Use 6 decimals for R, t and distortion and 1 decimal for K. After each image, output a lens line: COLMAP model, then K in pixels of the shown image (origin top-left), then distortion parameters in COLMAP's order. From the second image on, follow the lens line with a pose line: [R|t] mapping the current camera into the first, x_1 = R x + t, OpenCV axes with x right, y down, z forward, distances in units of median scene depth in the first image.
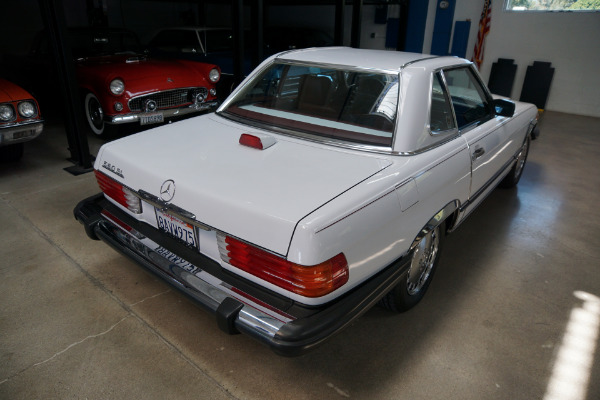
lens RADIAL K [[404.1, 0, 295.4], [0, 404.1, 209.2], [0, 0, 1]] dist [-0.122517, 0.076168]
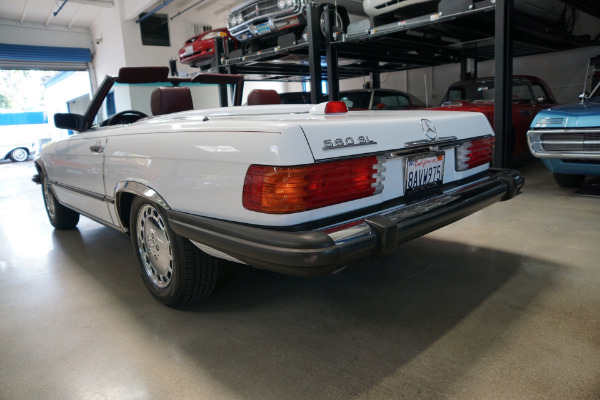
lens RADIAL K [[404.1, 0, 309.1], [0, 404.1, 214.6], [0, 0, 1]] dist [-0.122517, 0.076168]
pose [[0.122887, -0.252395, 0.959789, -1.124168], [0.478884, 0.862155, 0.165406, -0.139445], [-0.869235, 0.439302, 0.226816, 0.951736]]
